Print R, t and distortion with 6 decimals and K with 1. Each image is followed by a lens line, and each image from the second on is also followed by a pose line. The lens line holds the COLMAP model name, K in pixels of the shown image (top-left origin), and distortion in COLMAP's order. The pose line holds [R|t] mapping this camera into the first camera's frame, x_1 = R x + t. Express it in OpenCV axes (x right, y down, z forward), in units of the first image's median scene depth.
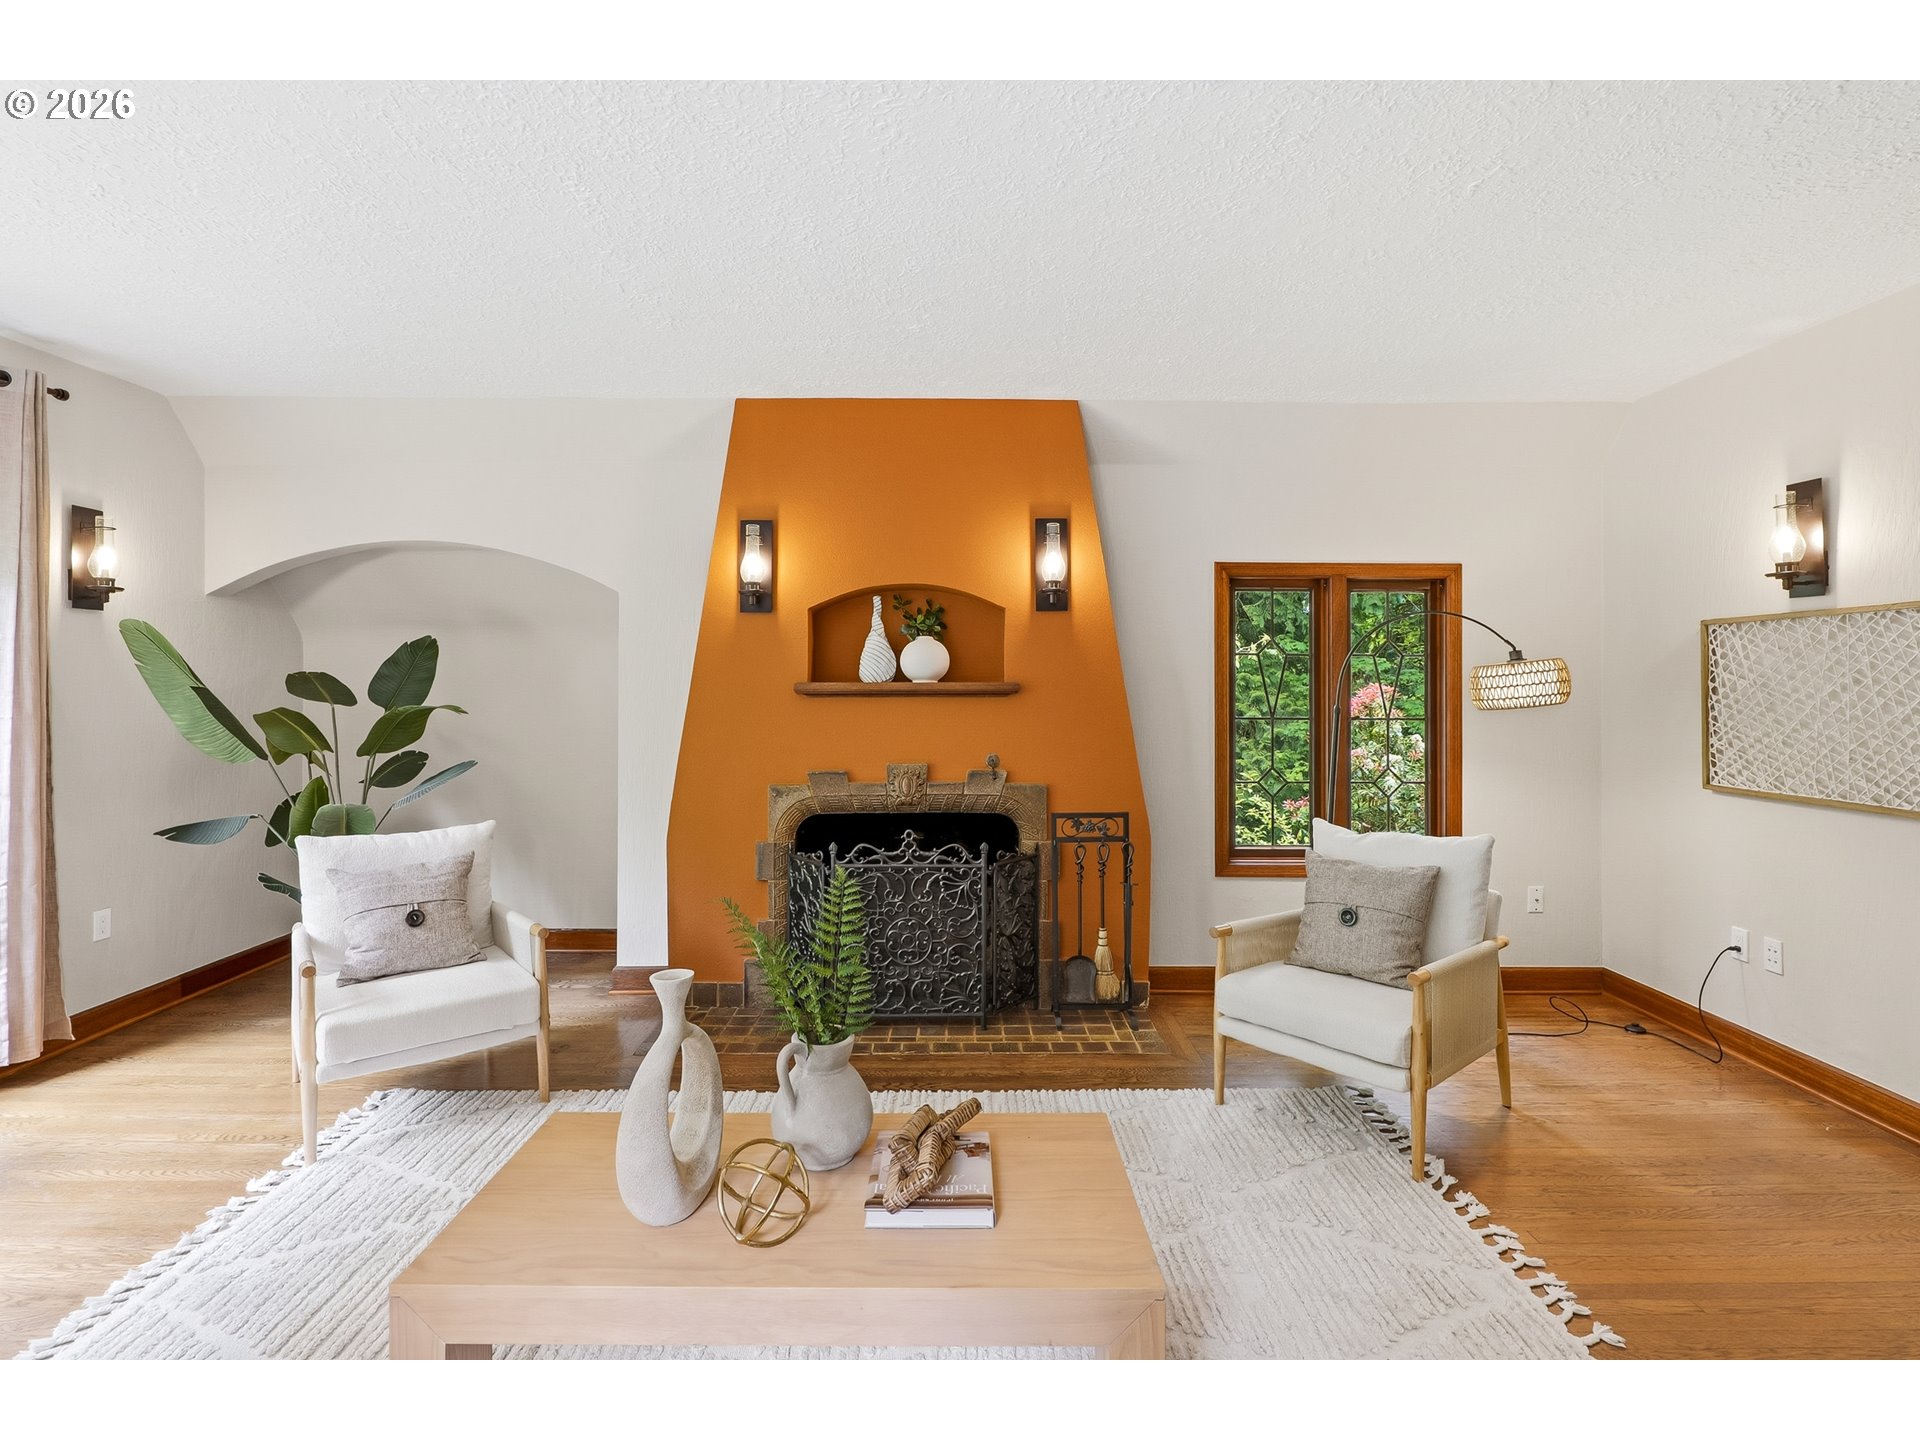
lens RADIAL K [[949.5, 0, 955.1], [0, 949.5, 678.8], [0, 0, 1]] dist [-0.001214, 0.000095]
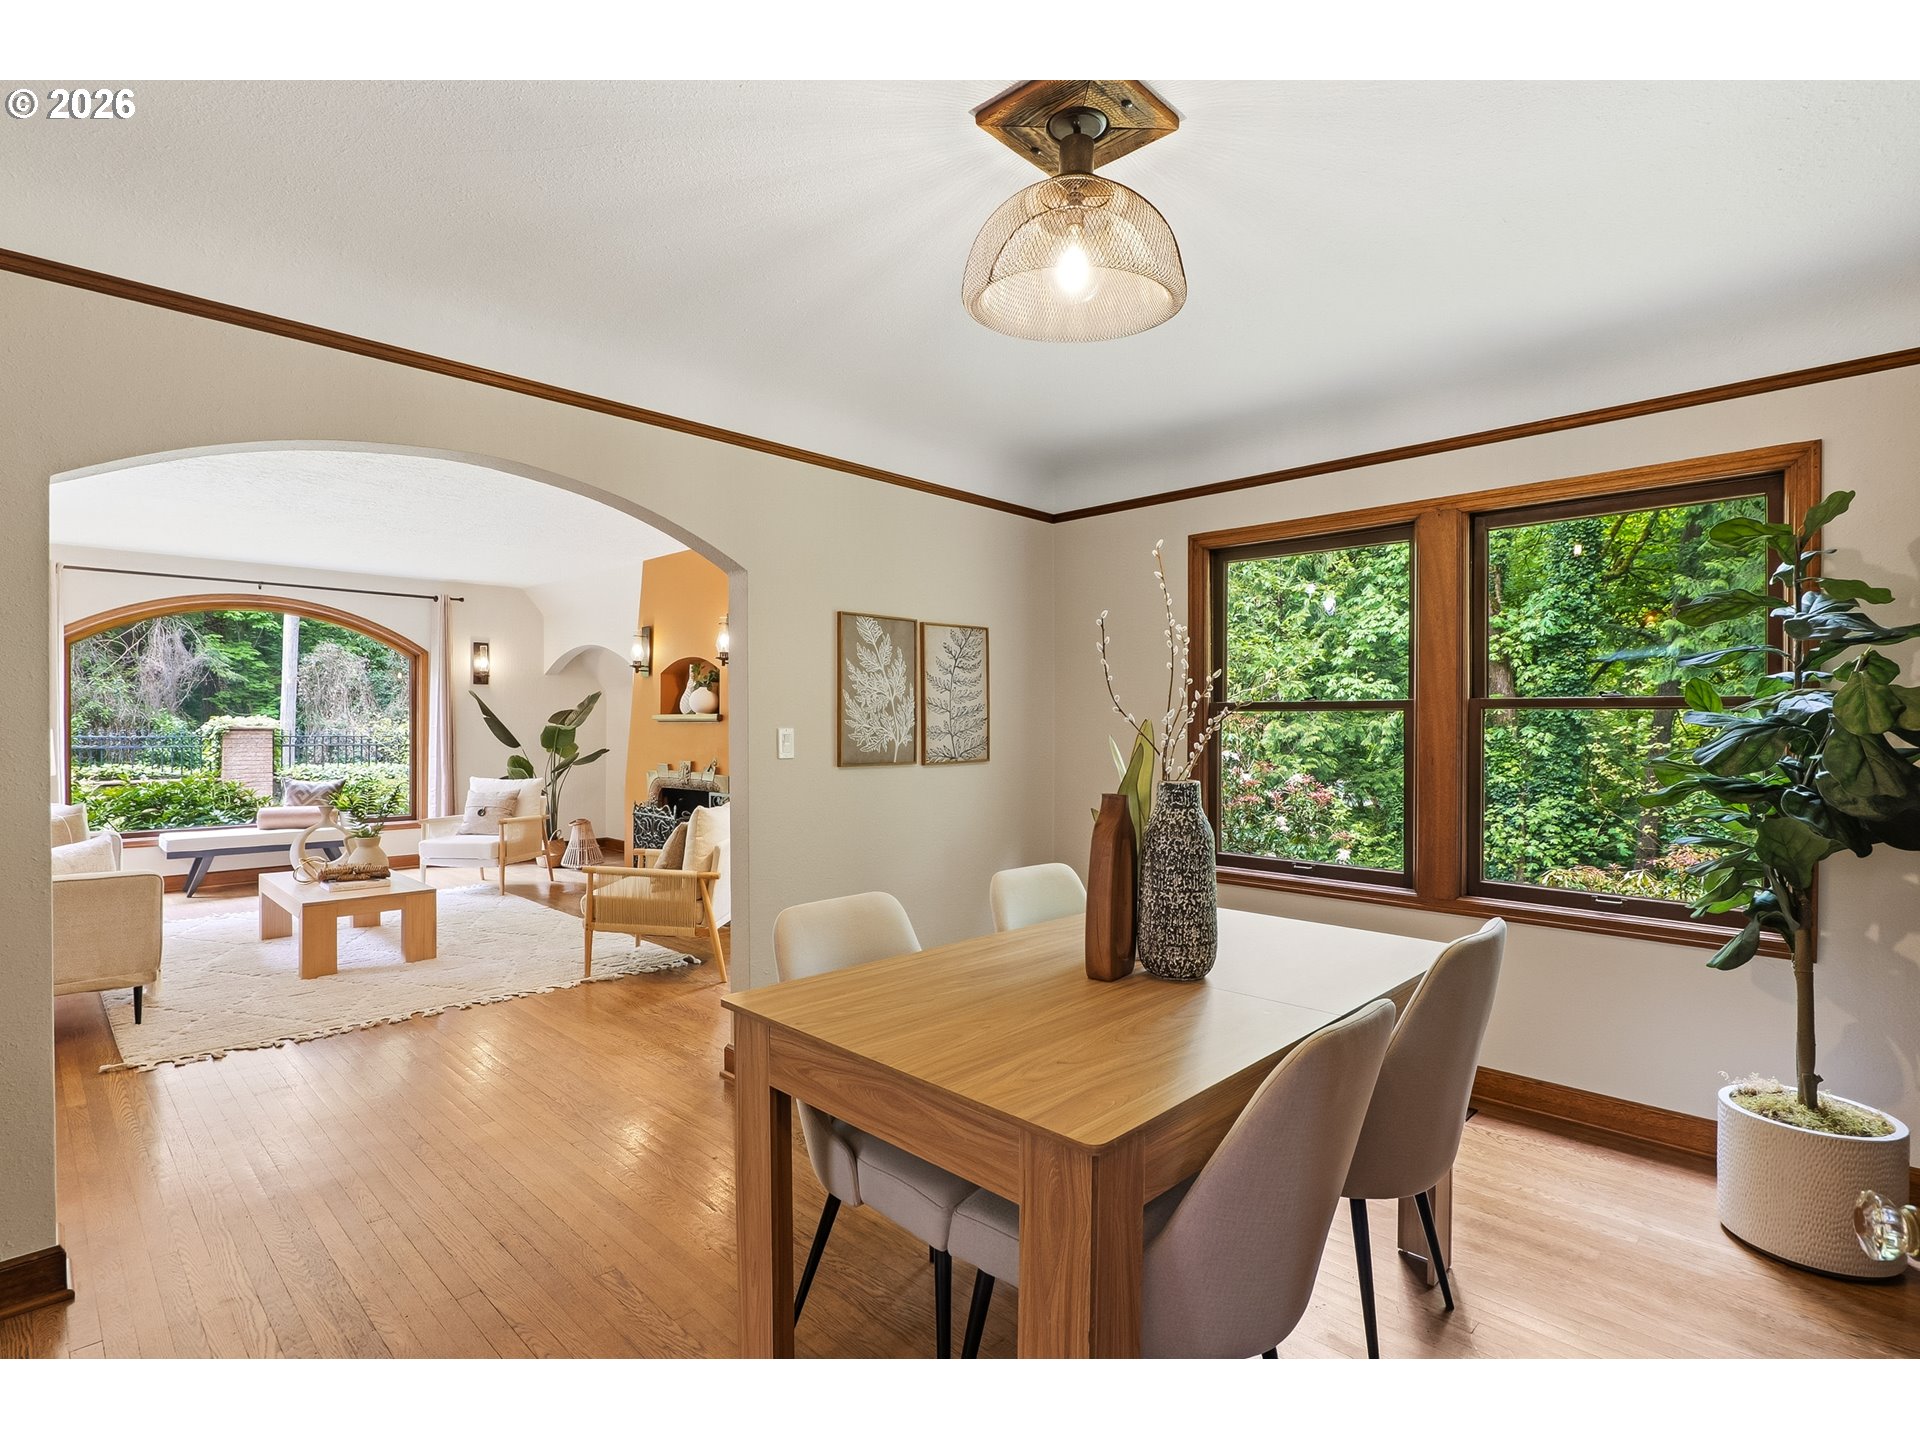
lens RADIAL K [[953.8, 0, 960.0], [0, 953.8, 720.0], [0, 0, 1]] dist [0.001173, 0.001452]
pose [[0.702739, 0.003944, -0.711437, 1.542622], [0.004036, 0.999946, 0.009530, -0.000196], [0.711437, -0.009568, 0.702685, 0.126670]]
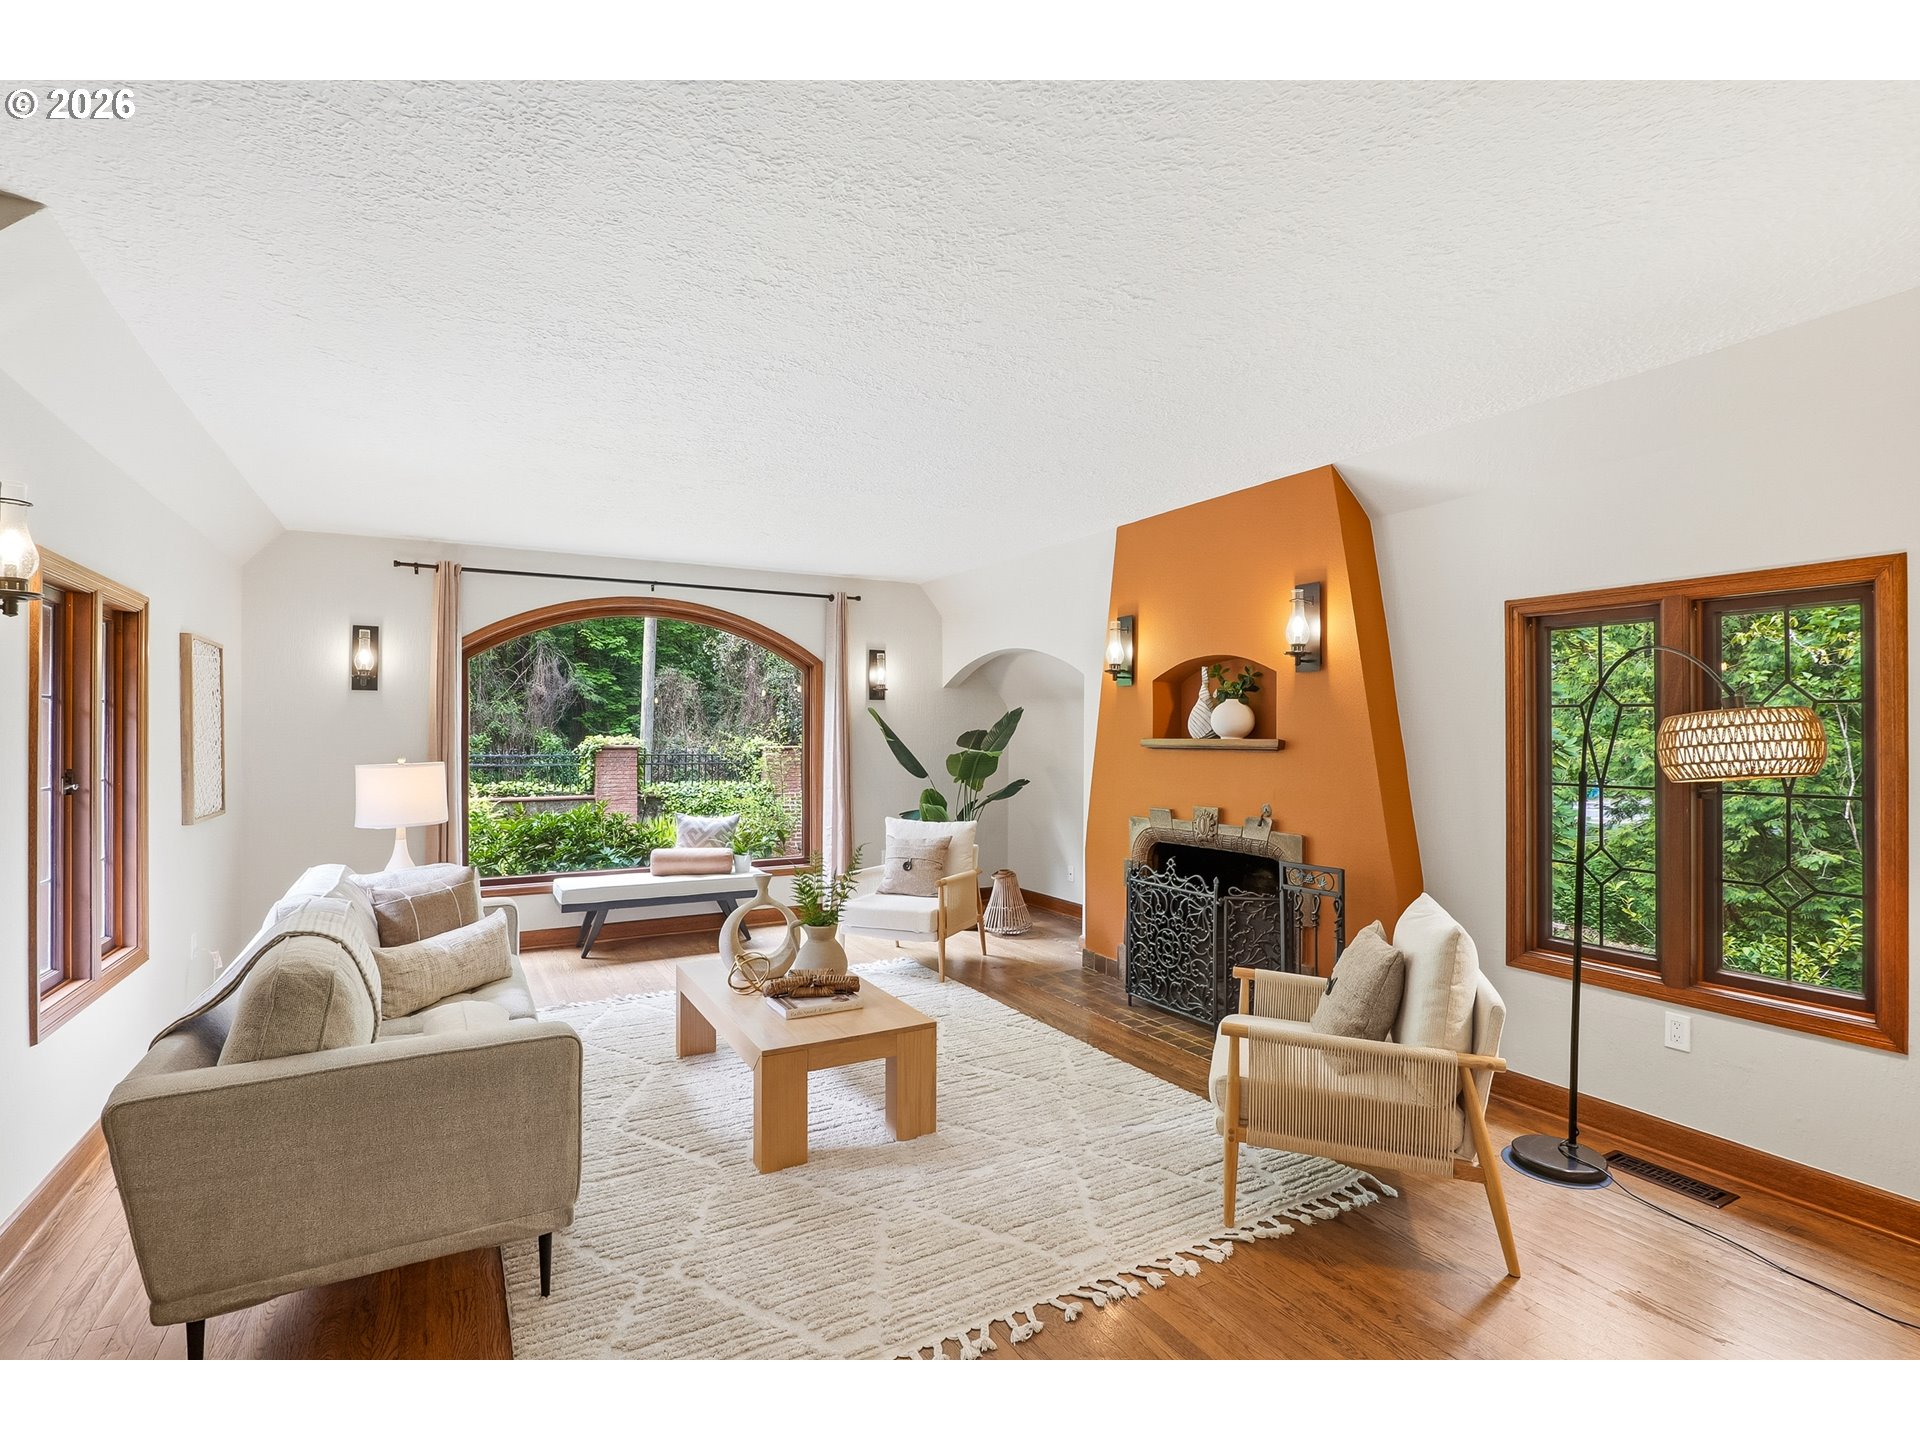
lens RADIAL K [[911.1, 0, 962.9], [0, 911.1, 728.3], [0, 0, 1]] dist [-0.002362, 0.000017]
pose [[0.494370, -0.003231, -0.869246, 0.789333], [0.009041, 0.999958, 0.001426, -0.013477], [0.869205, -0.008564, 0.494378, 0.167397]]
